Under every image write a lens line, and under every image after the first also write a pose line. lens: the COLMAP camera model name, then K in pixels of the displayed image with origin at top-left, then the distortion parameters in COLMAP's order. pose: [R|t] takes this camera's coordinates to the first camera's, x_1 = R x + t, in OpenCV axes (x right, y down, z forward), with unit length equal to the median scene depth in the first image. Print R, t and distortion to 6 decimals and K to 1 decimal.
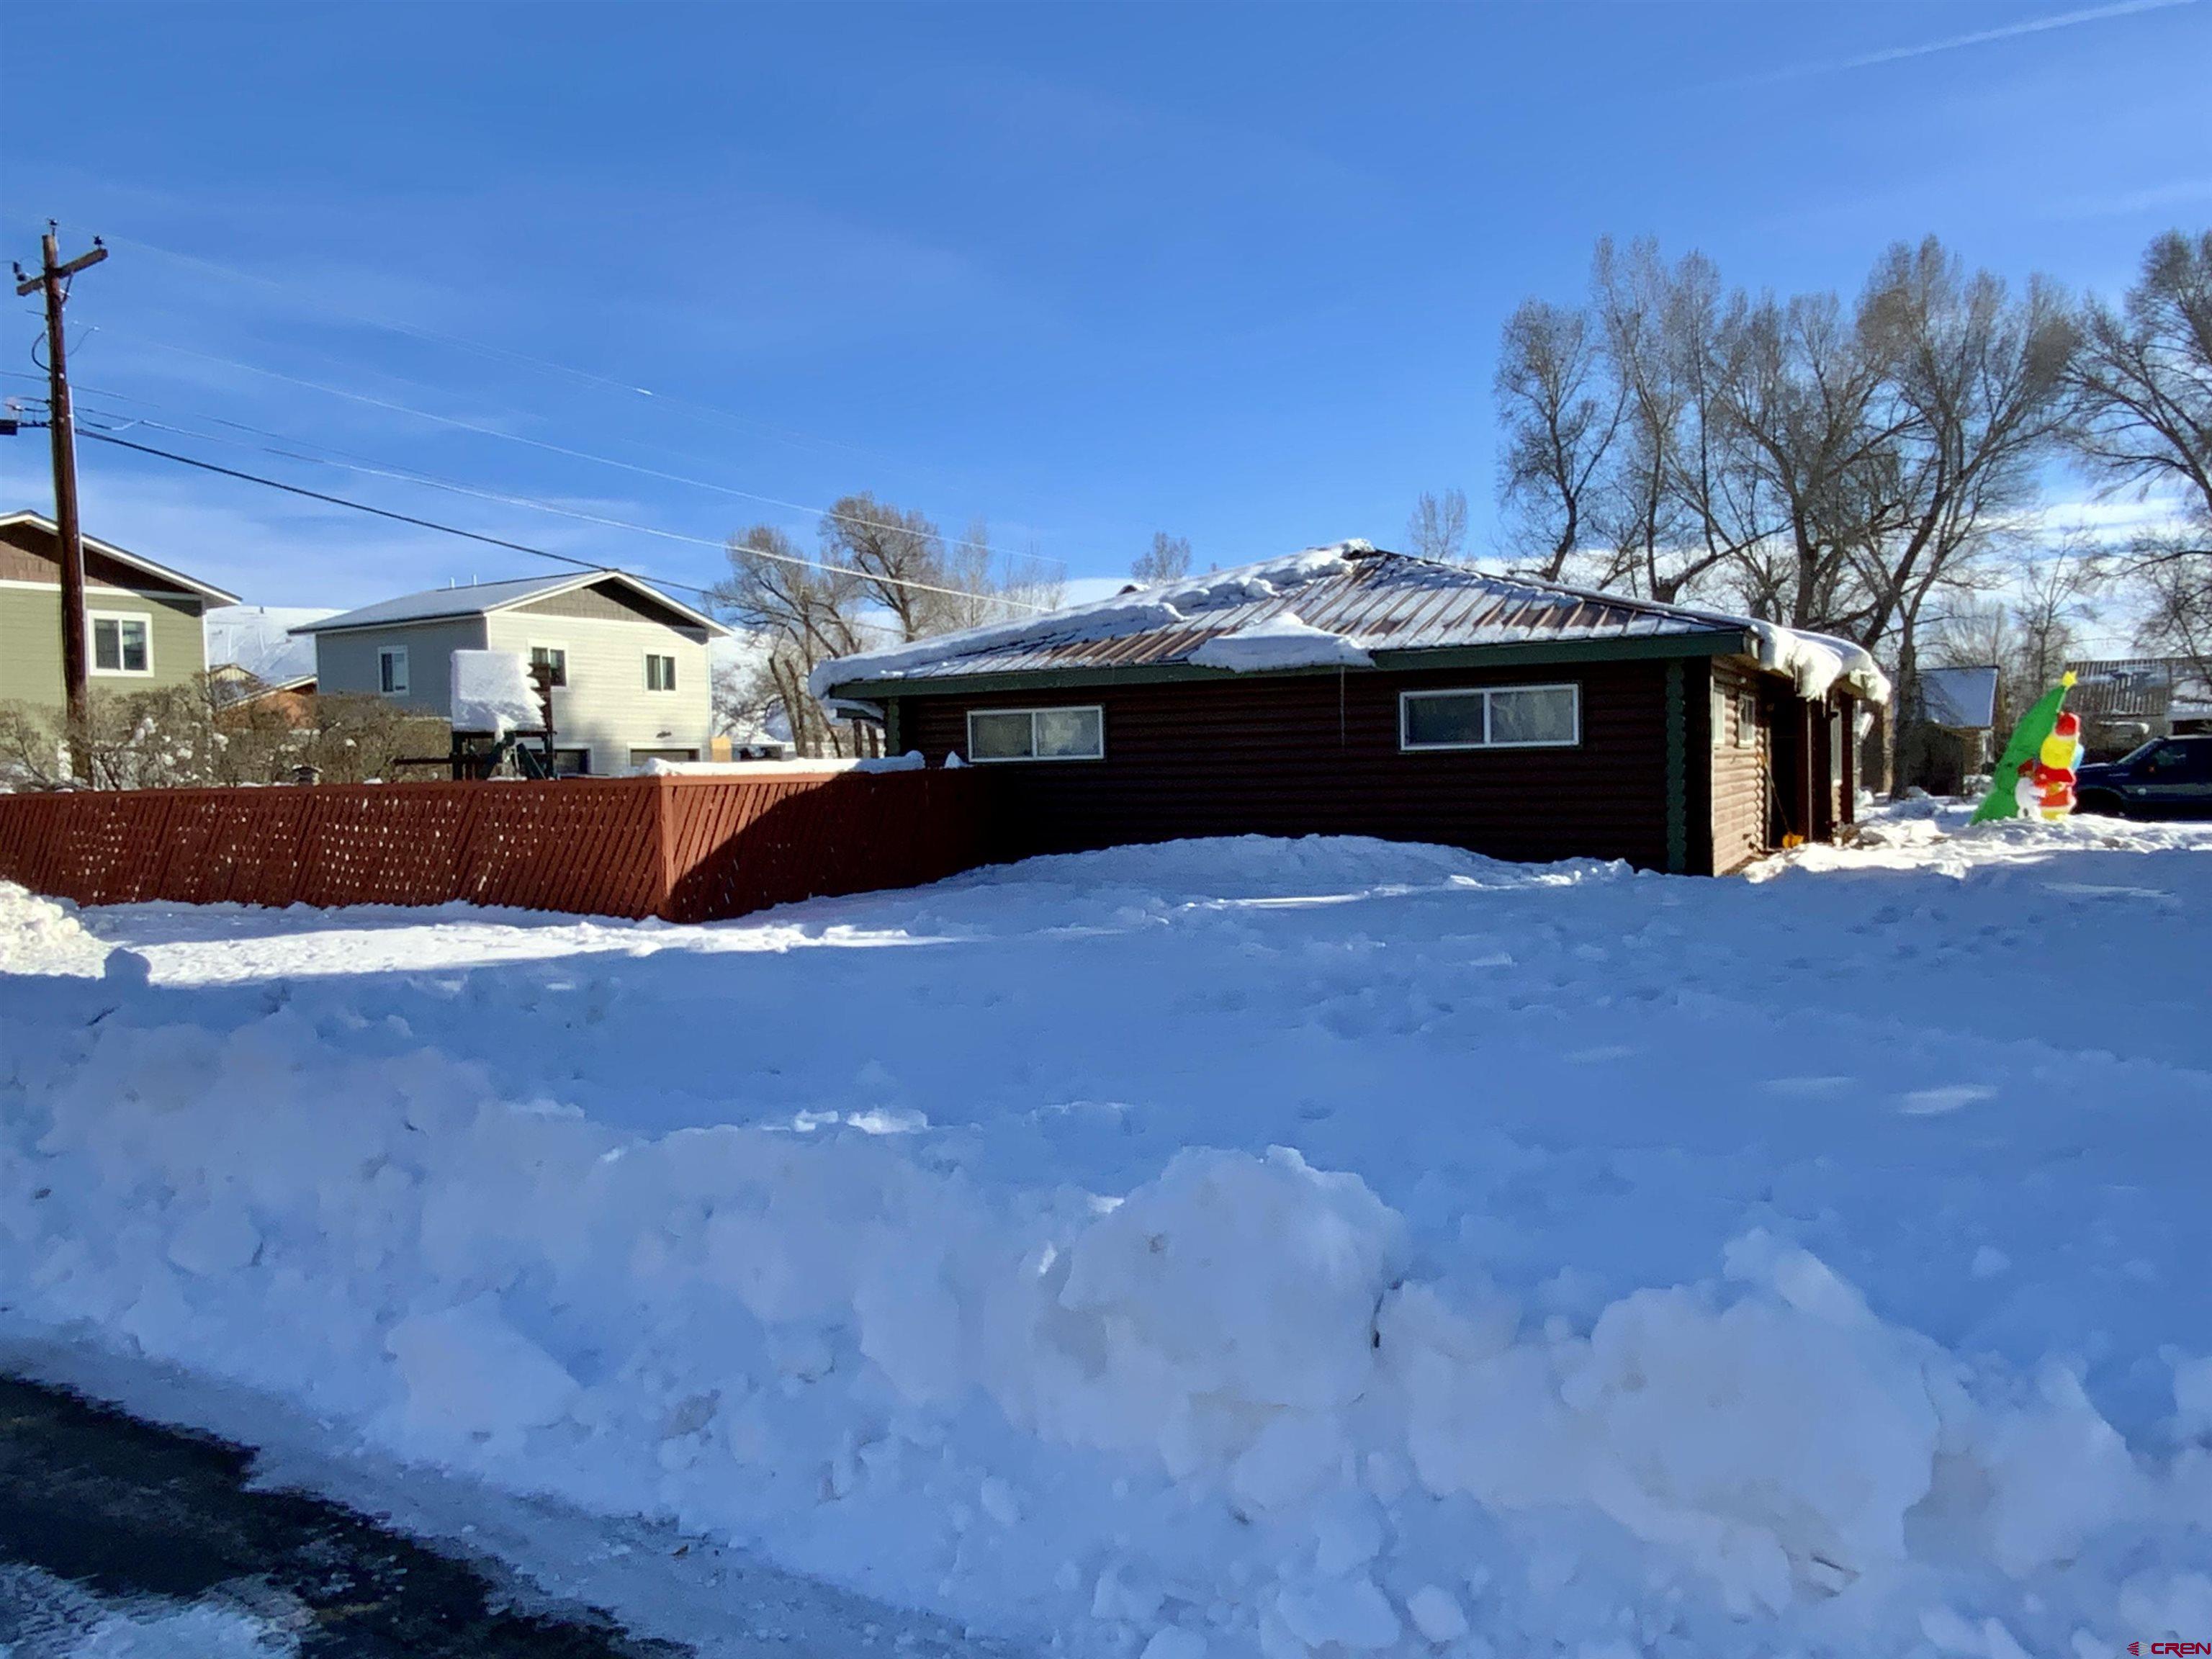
lens RADIAL K [[1635.0, 0, 1106.0], [0, 1635.0, 829.5], [0, 0, 1]] dist [0.019671, -0.001451]
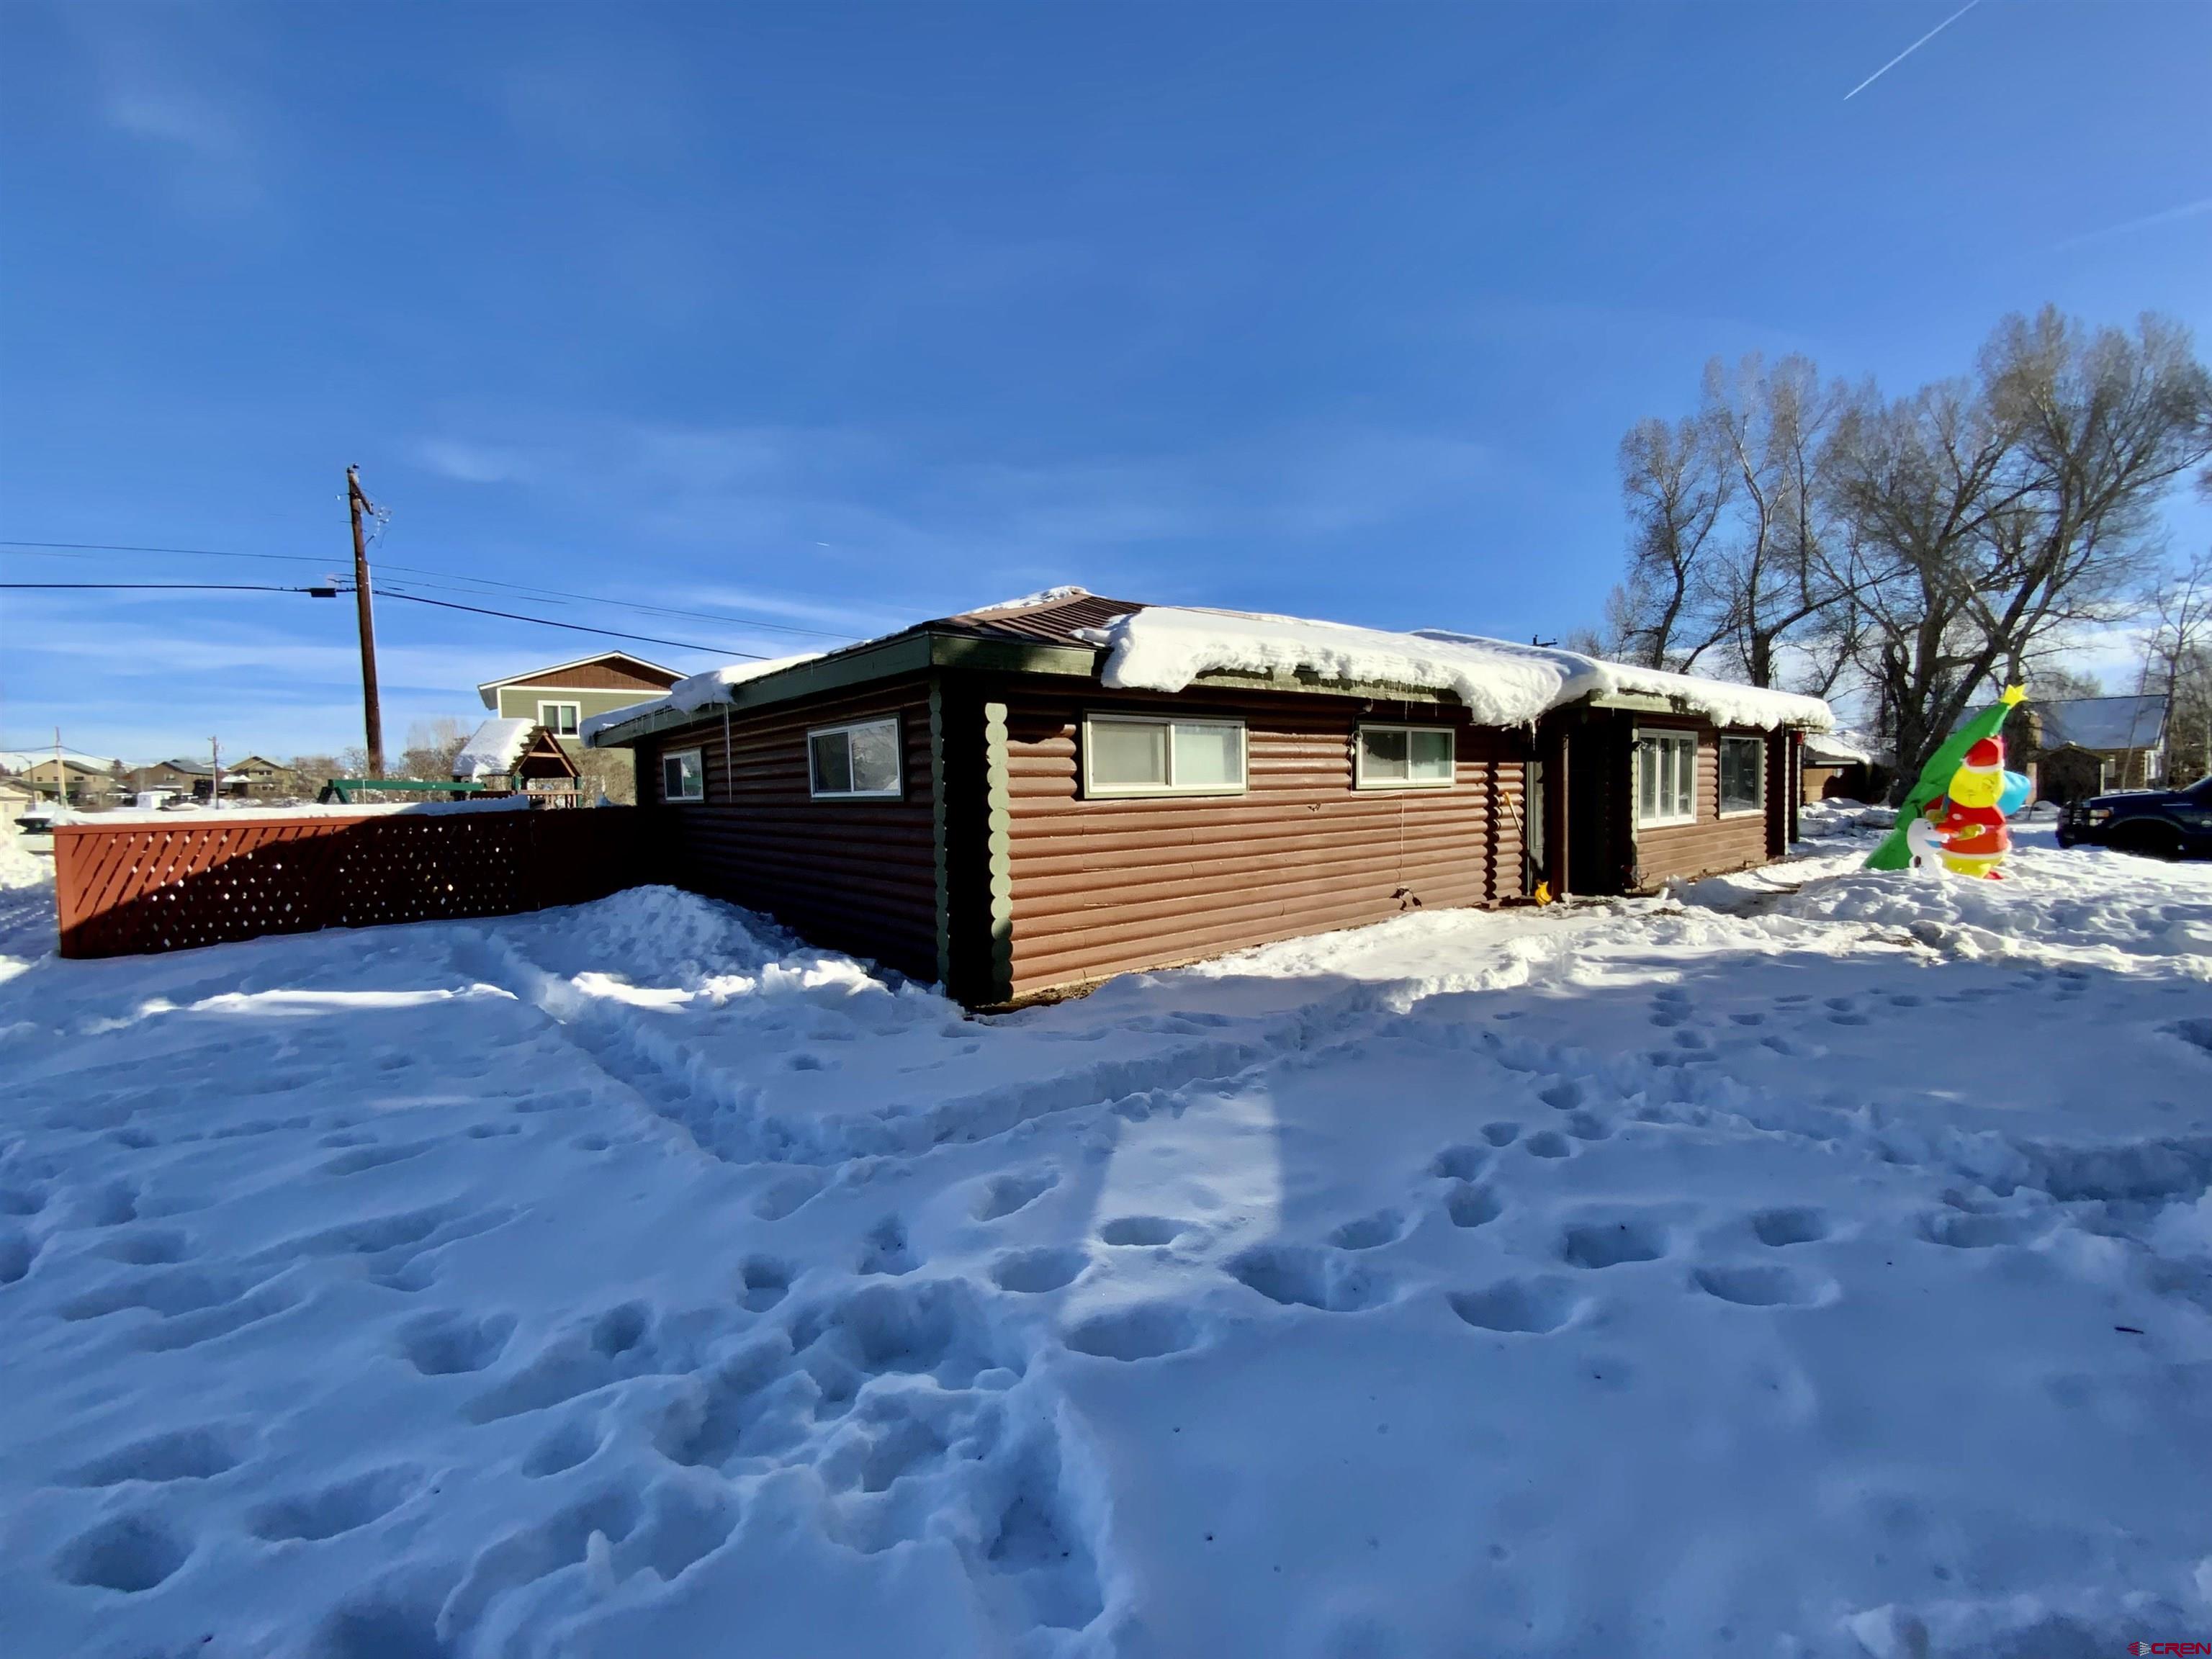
lens RADIAL K [[893.4, 0, 1106.0], [0, 893.4, 829.5], [0, 0, 1]] dist [0.018773, -0.017105]
pose [[0.915788, 0.019039, -0.401210, 0.174215], [-0.011305, 0.999702, 0.021636, -0.014698], [0.401503, -0.015278, 0.915730, 0.205327]]
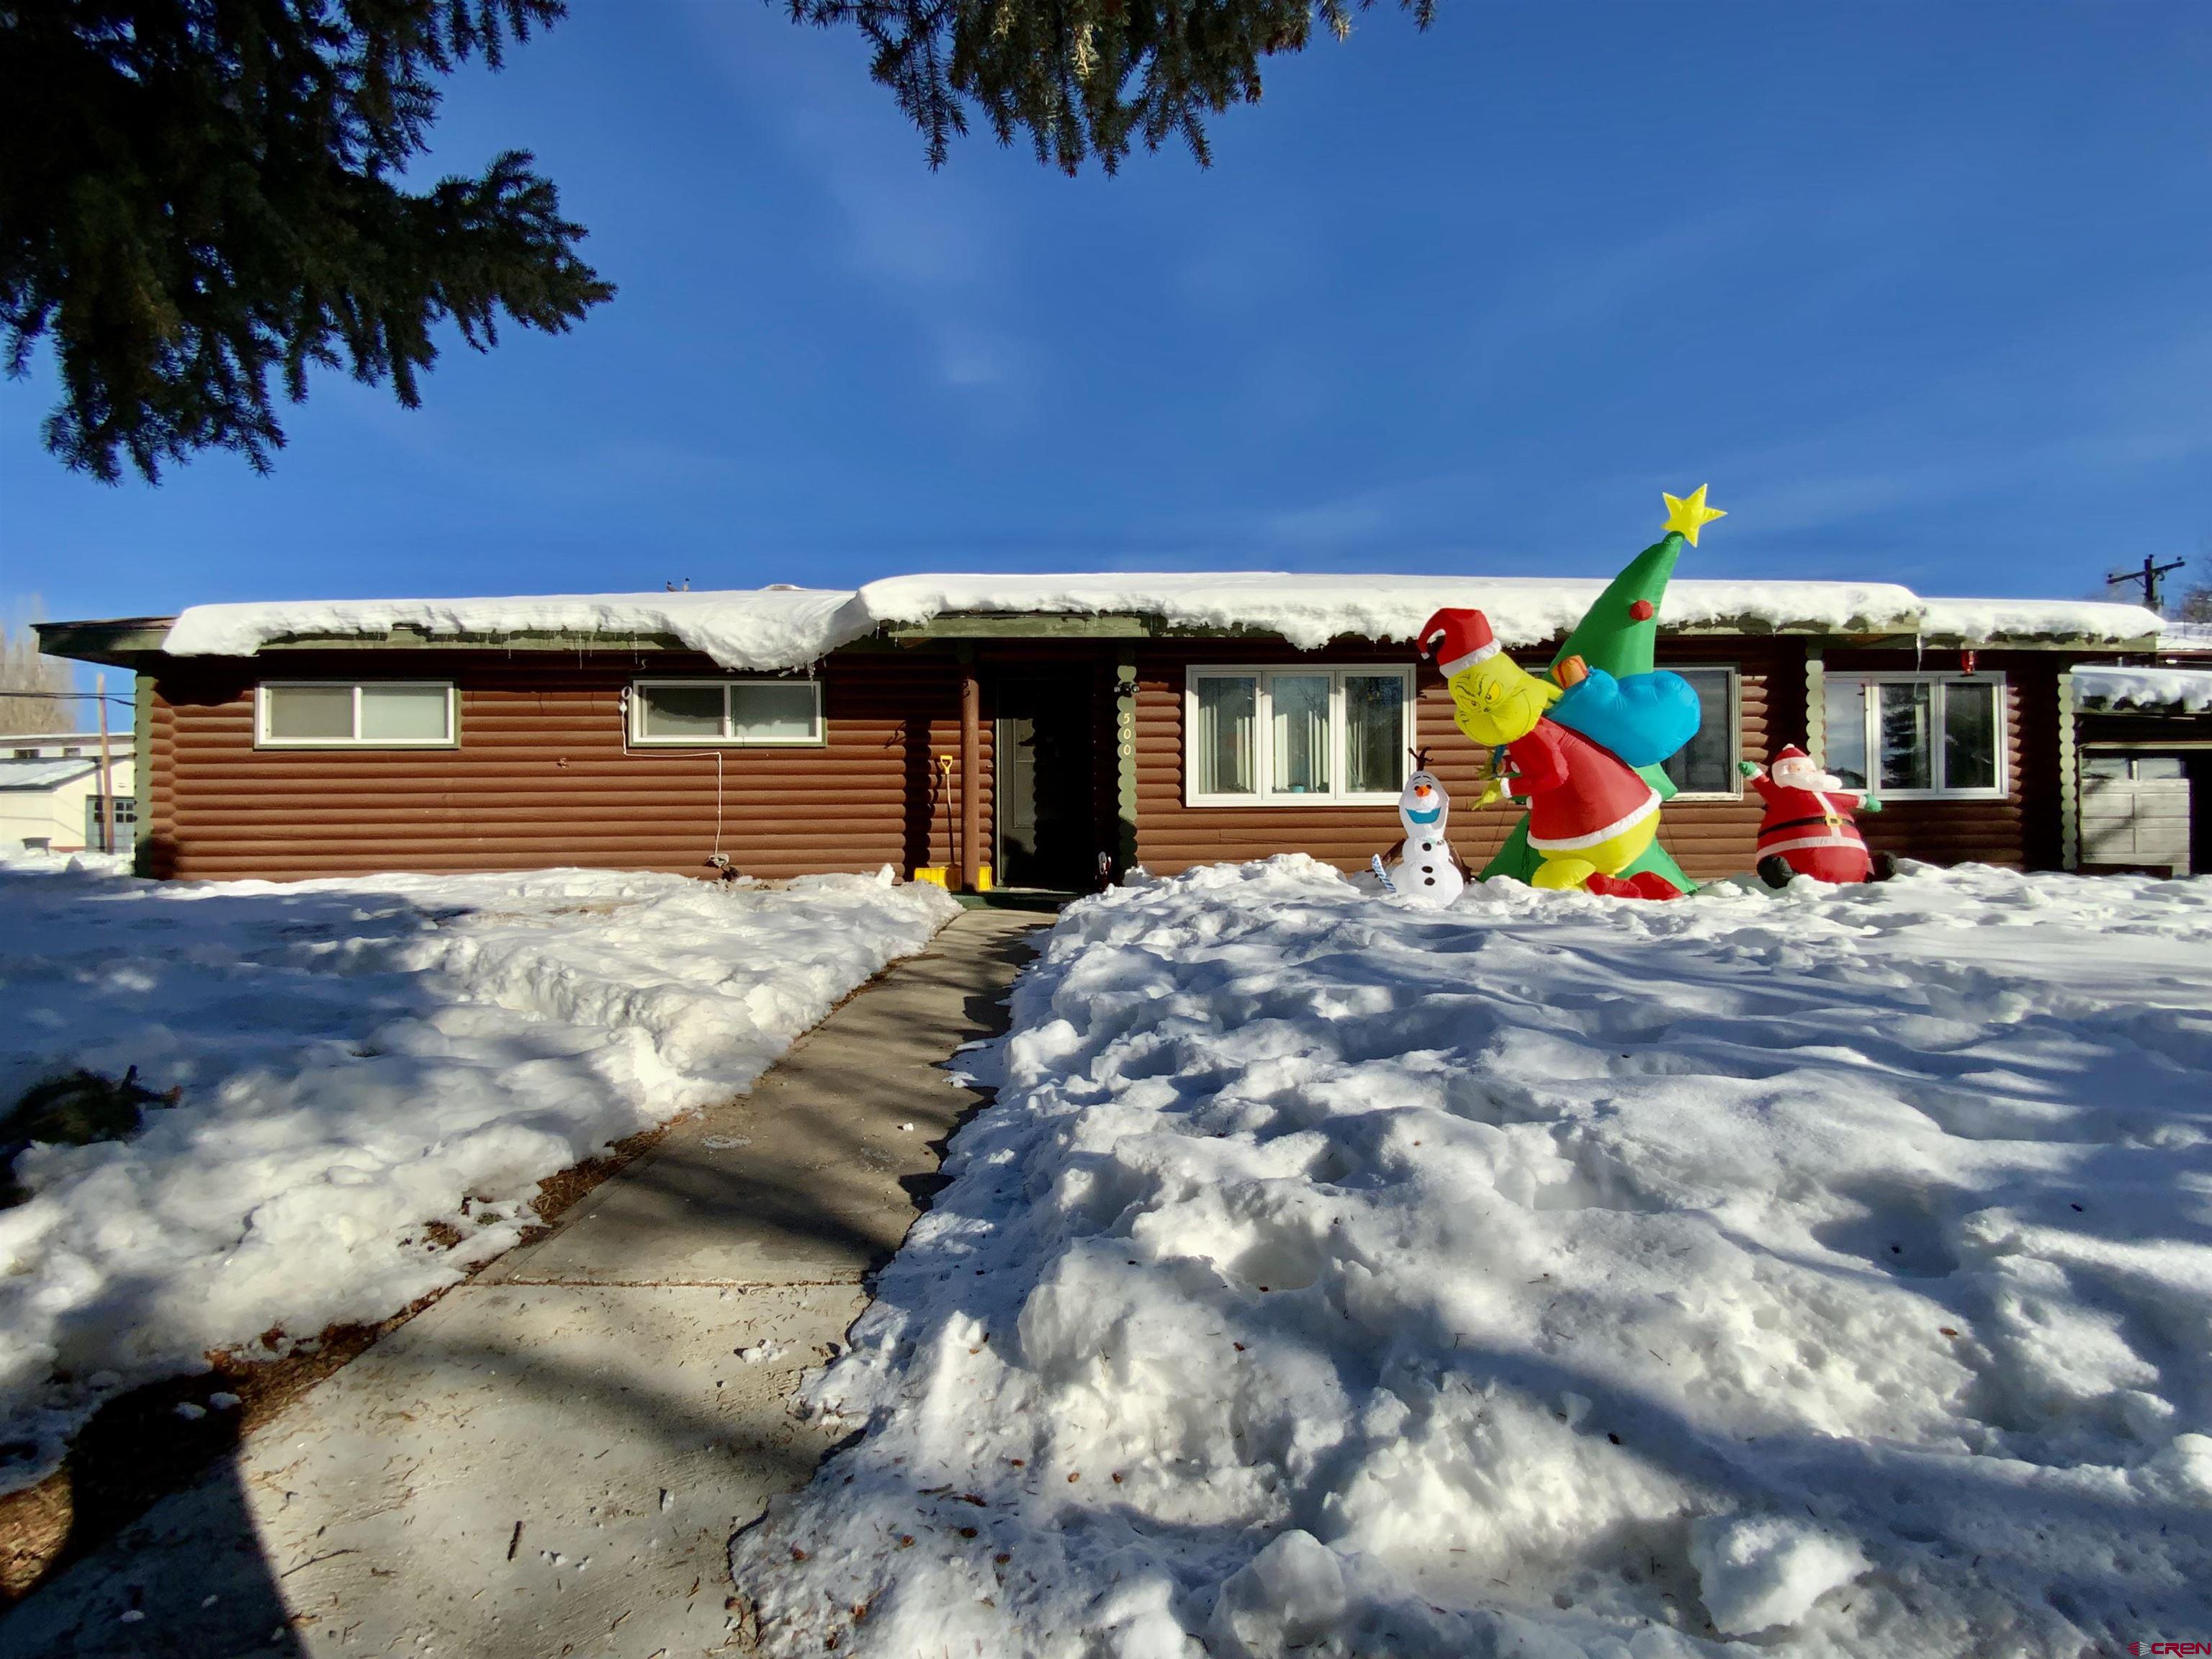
lens RADIAL K [[893.4, 0, 1106.0], [0, 893.4, 829.5], [0, 0, 1]] dist [0.018773, -0.017105]
pose [[0.499043, 0.013978, -0.866464, 0.351076], [-0.033616, 0.999430, -0.003238, -0.005517], [0.865925, 0.030743, 0.499228, 0.388360]]
